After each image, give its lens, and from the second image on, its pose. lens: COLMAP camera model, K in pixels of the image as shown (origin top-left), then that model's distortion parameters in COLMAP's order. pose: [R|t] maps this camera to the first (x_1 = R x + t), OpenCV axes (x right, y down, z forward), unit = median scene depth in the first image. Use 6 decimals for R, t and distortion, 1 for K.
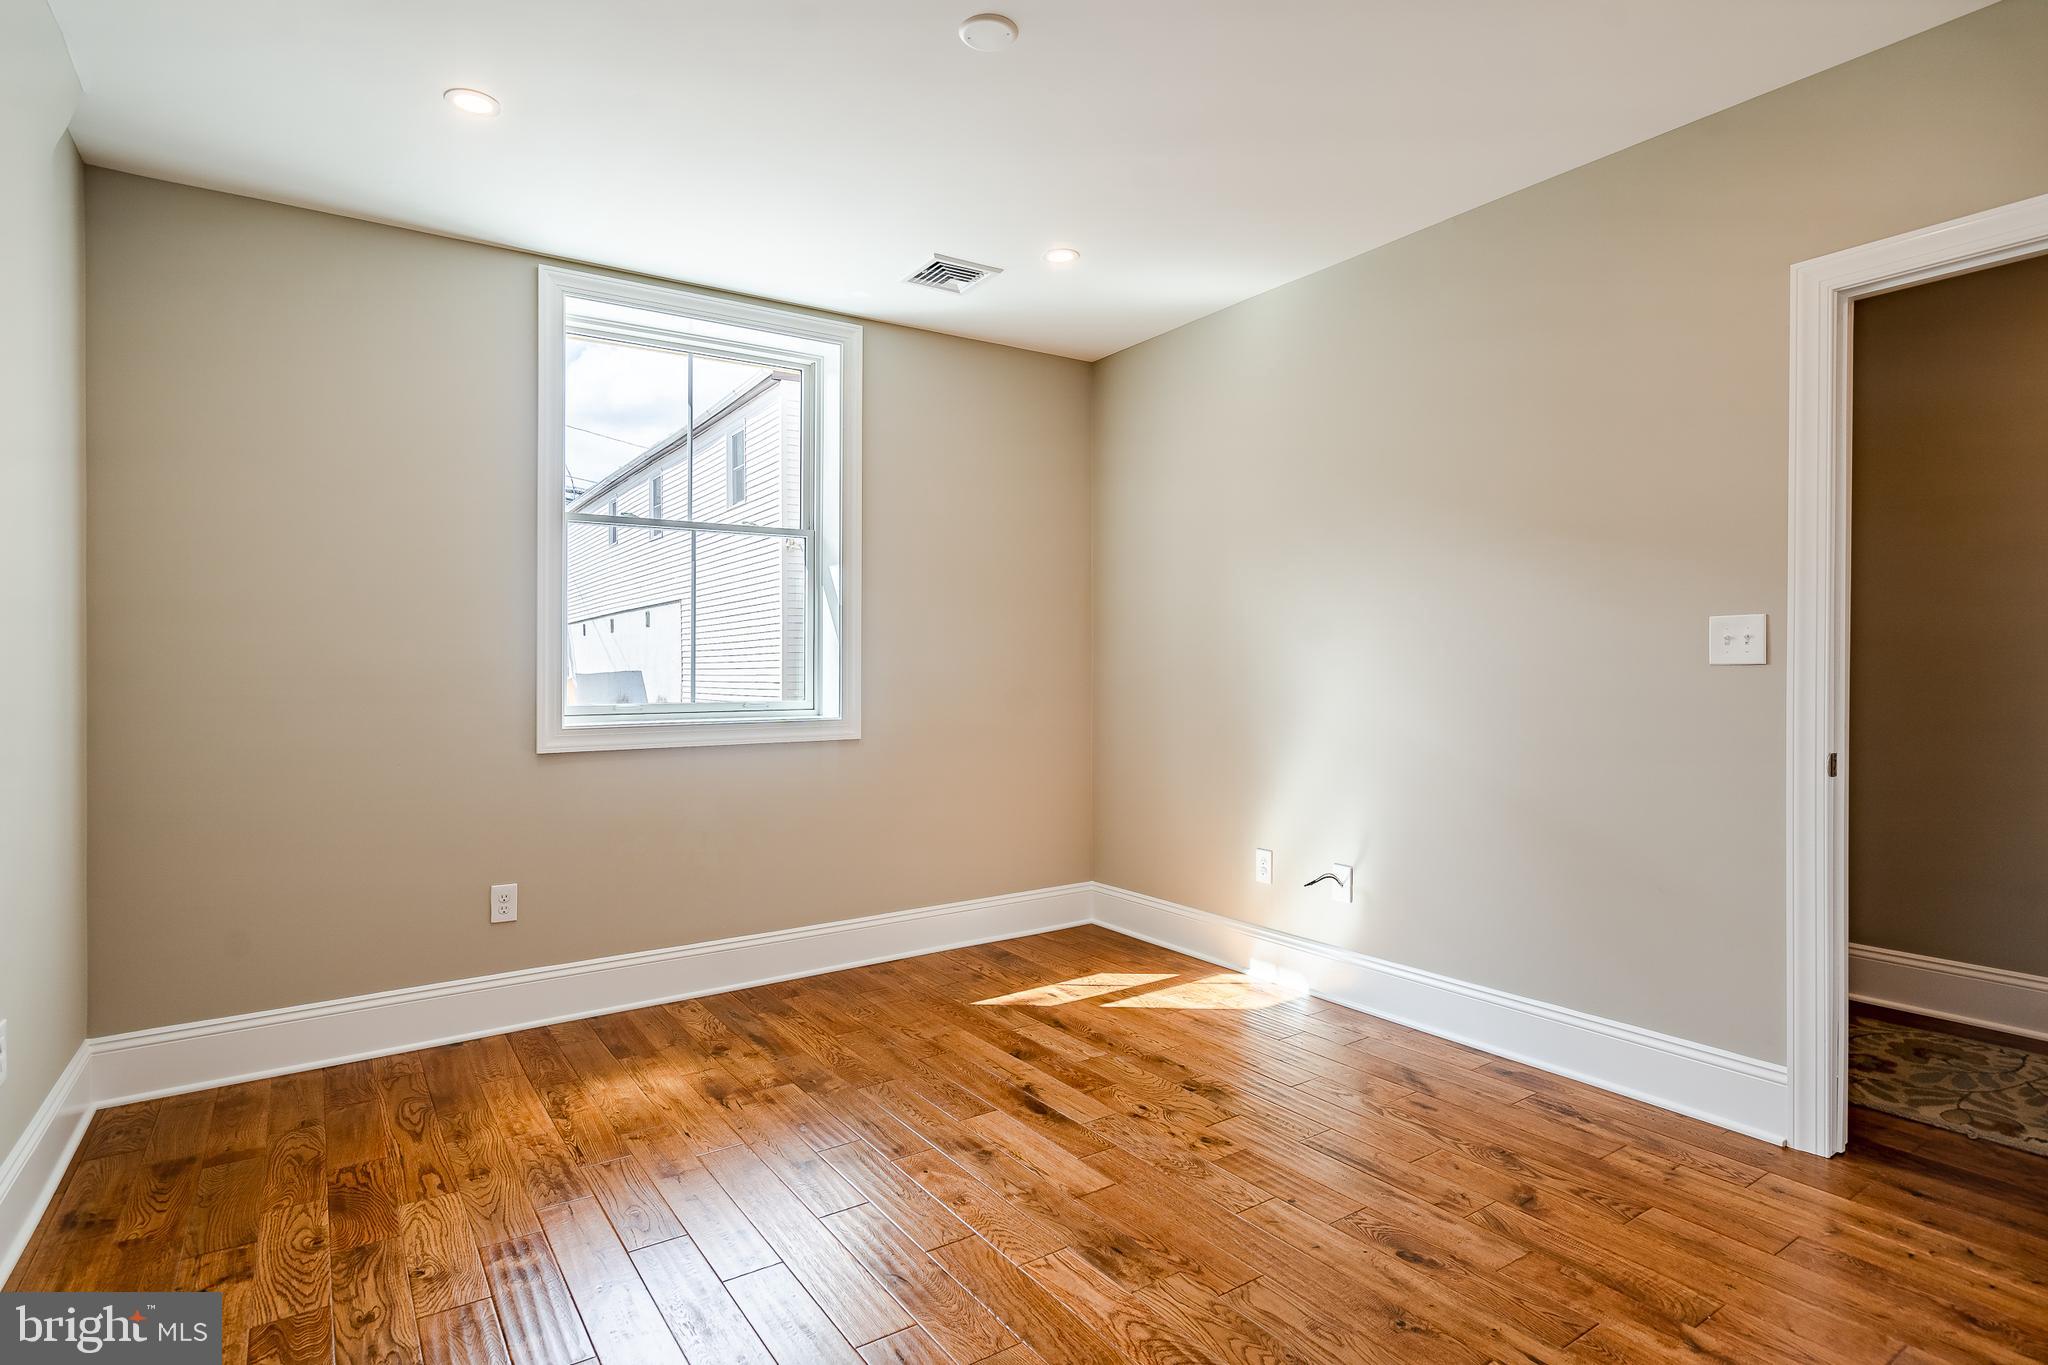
lens RADIAL K [[1046.4, 0, 1023.0], [0, 1046.4, 677.3], [0, 0, 1]] dist [0.003763, 0.000801]
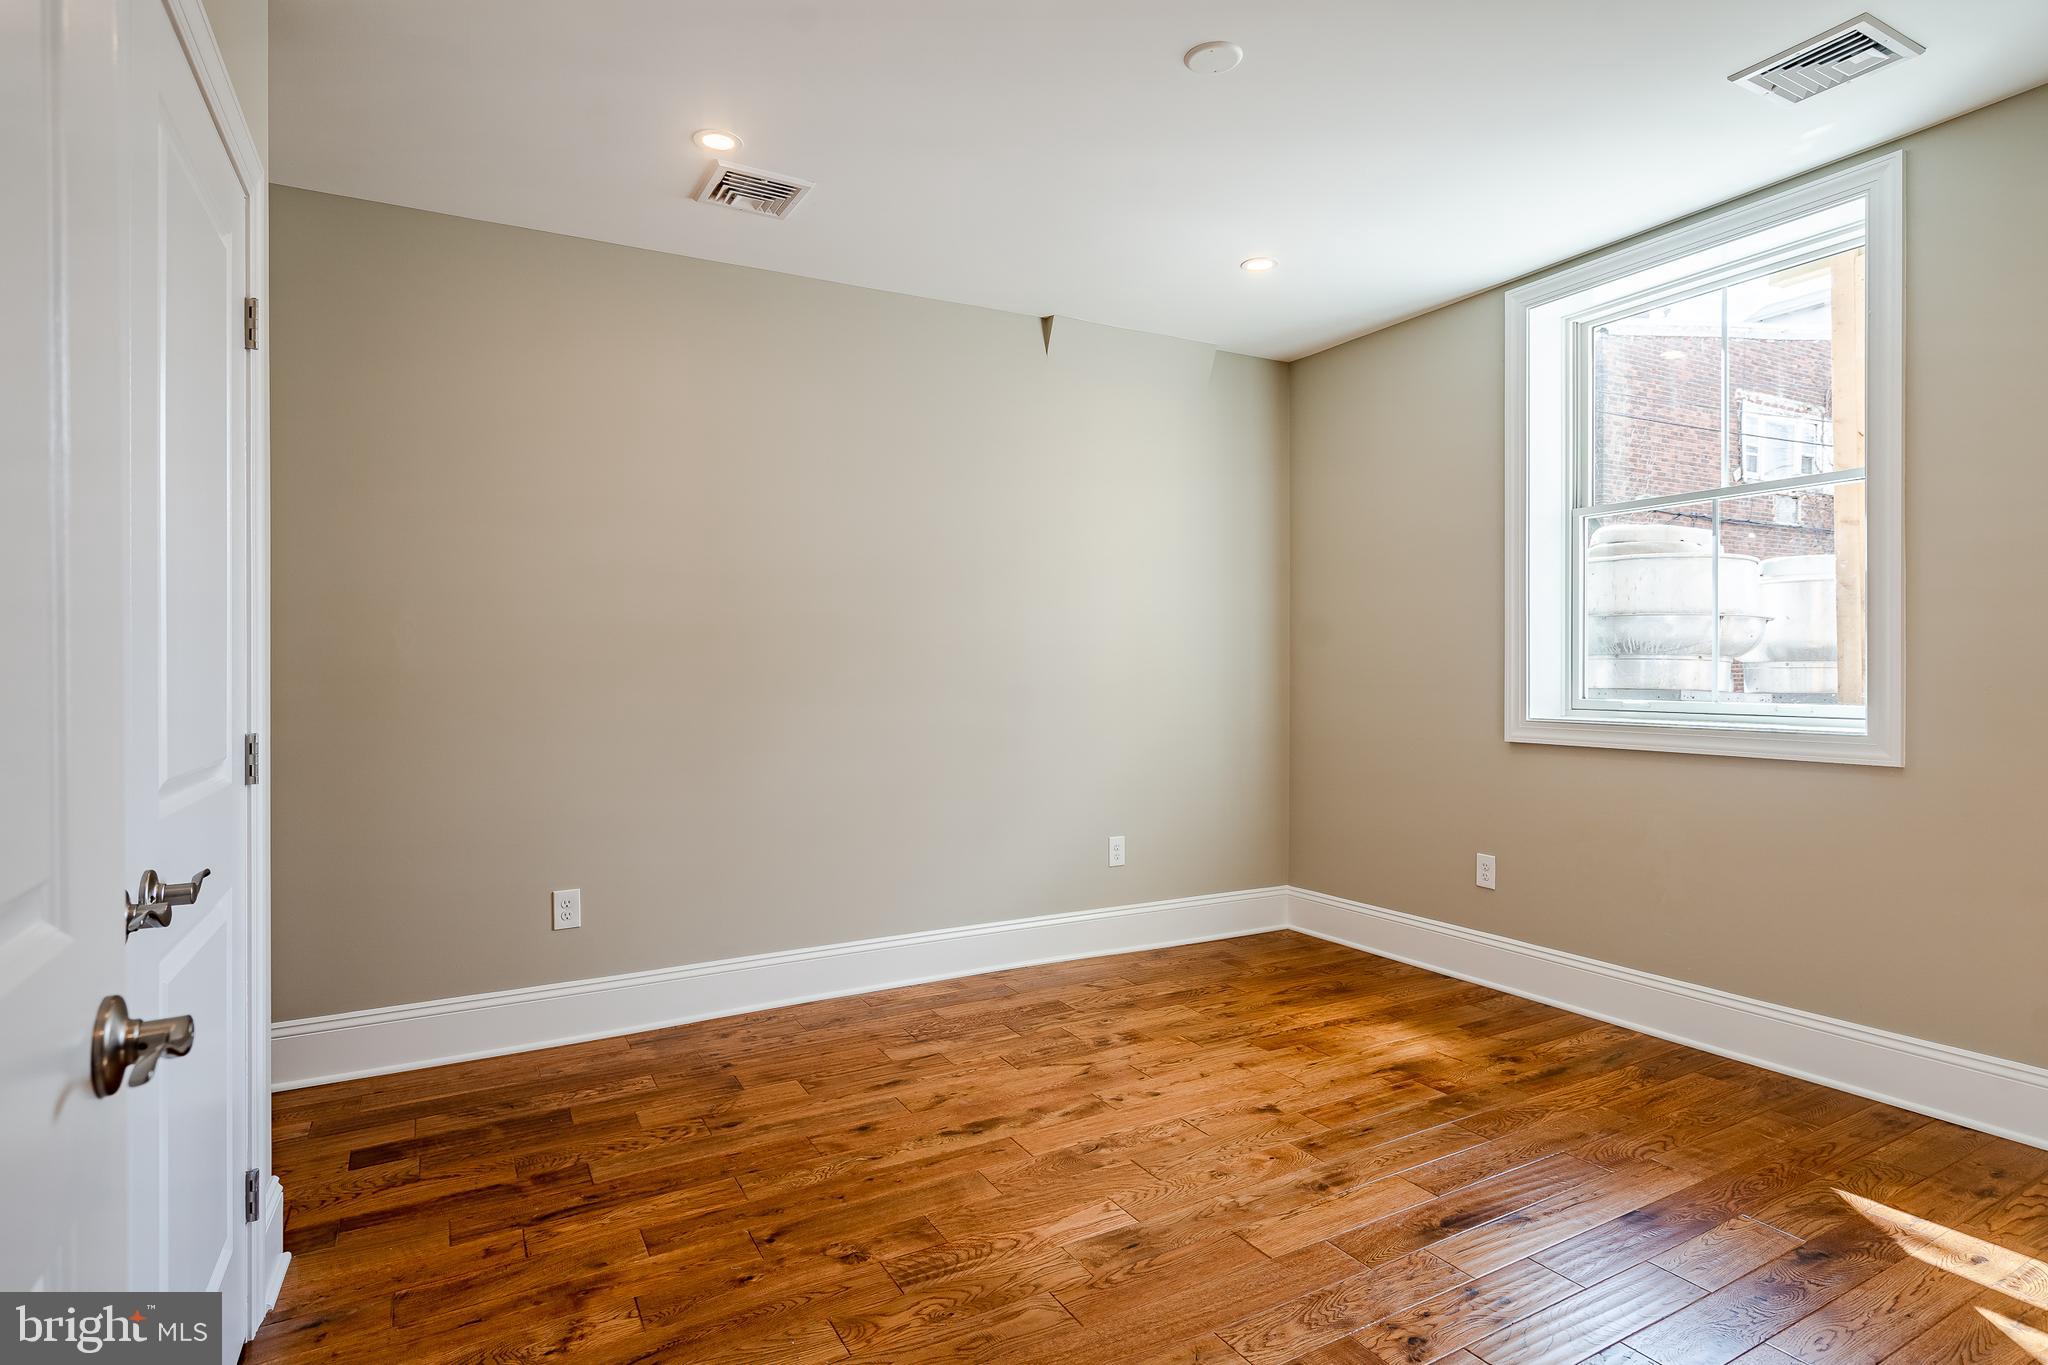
lens RADIAL K [[1046.4, 0, 1023.0], [0, 1046.4, 677.3], [0, 0, 1]] dist [0.003763, 0.000801]
pose [[-0.081133, 0.015408, -0.996584, 0.693408], [-0.000490, 0.999880, 0.015499, -0.011878], [0.996703, 0.001746, -0.081116, 0.615379]]
